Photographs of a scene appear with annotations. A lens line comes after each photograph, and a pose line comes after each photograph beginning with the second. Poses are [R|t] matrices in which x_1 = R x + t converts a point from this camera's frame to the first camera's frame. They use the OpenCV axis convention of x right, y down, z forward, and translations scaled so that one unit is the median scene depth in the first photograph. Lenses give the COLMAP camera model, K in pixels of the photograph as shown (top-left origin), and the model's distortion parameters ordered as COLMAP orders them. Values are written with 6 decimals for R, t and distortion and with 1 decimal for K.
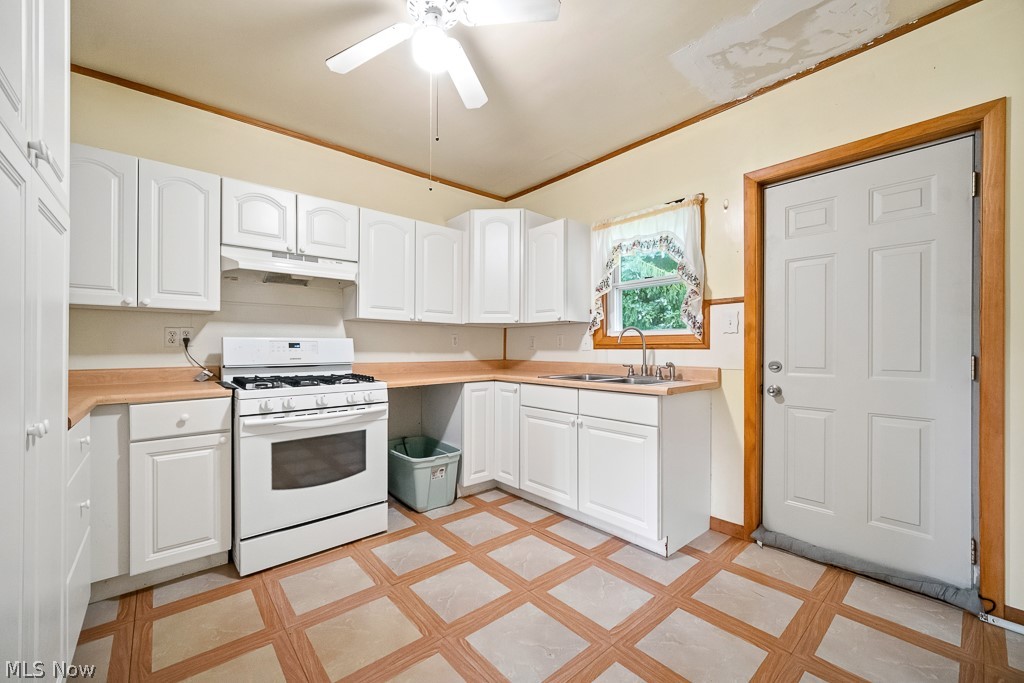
lens RADIAL K [[404.0, 0, 503.6], [0, 404.0, 349.6], [0, 0, 1]] dist [-0.001878, 0.000020]
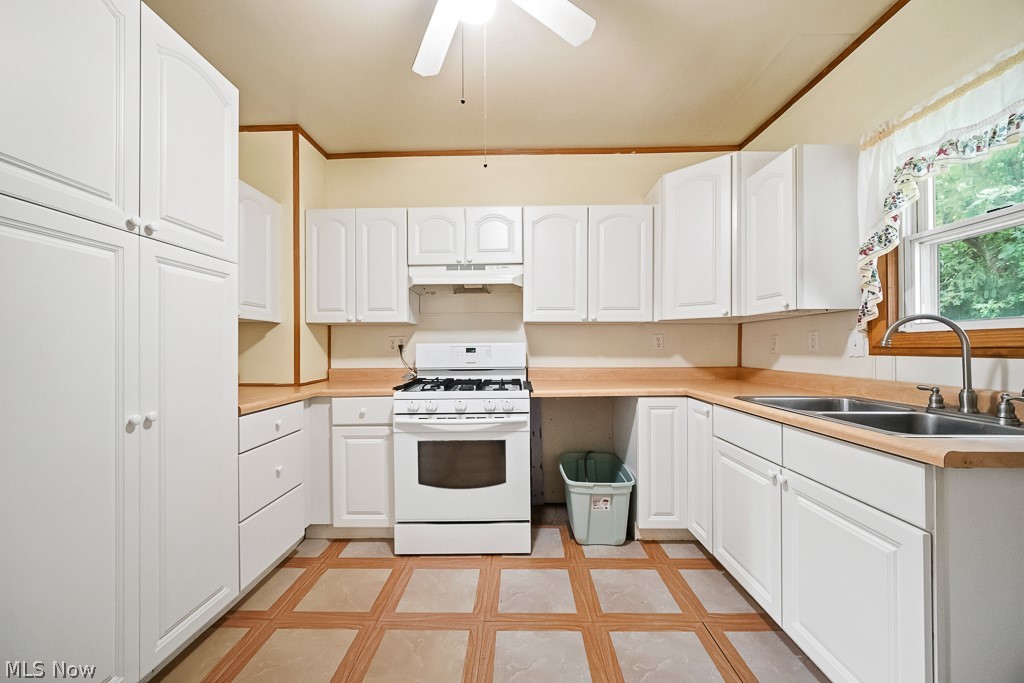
lens RADIAL K [[404.0, 0, 506.0], [0, 404.0, 348.2], [0, 0, 1]] dist [-0.001878, 0.000020]
pose [[0.746997, -0.003479, -0.664819, 0.257939], [0.004719, 0.999989, 0.000070, -0.015385], [0.664811, -0.003190, 0.747005, 0.263325]]
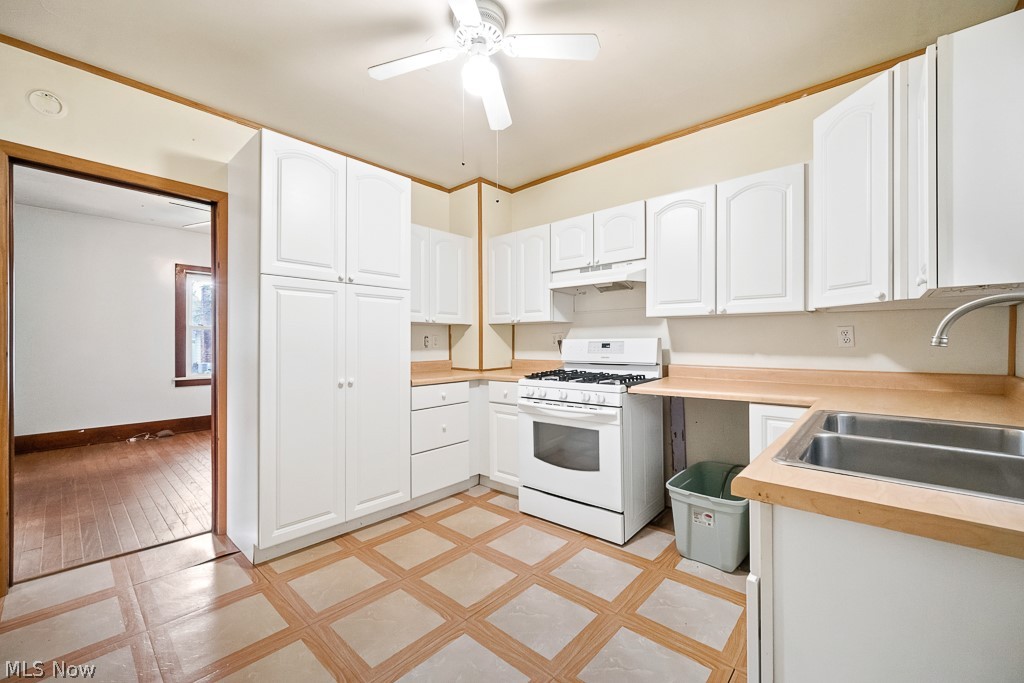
lens RADIAL K [[404.0, 0, 506.0], [0, 404.0, 342.2], [0, 0, 1]] dist [-0.001878, 0.000020]
pose [[0.137237, -0.001107, -0.990538, 0.554345], [0.002868, 0.999996, -0.000721, -0.019477], [0.990534, -0.002742, 0.137239, 0.565062]]
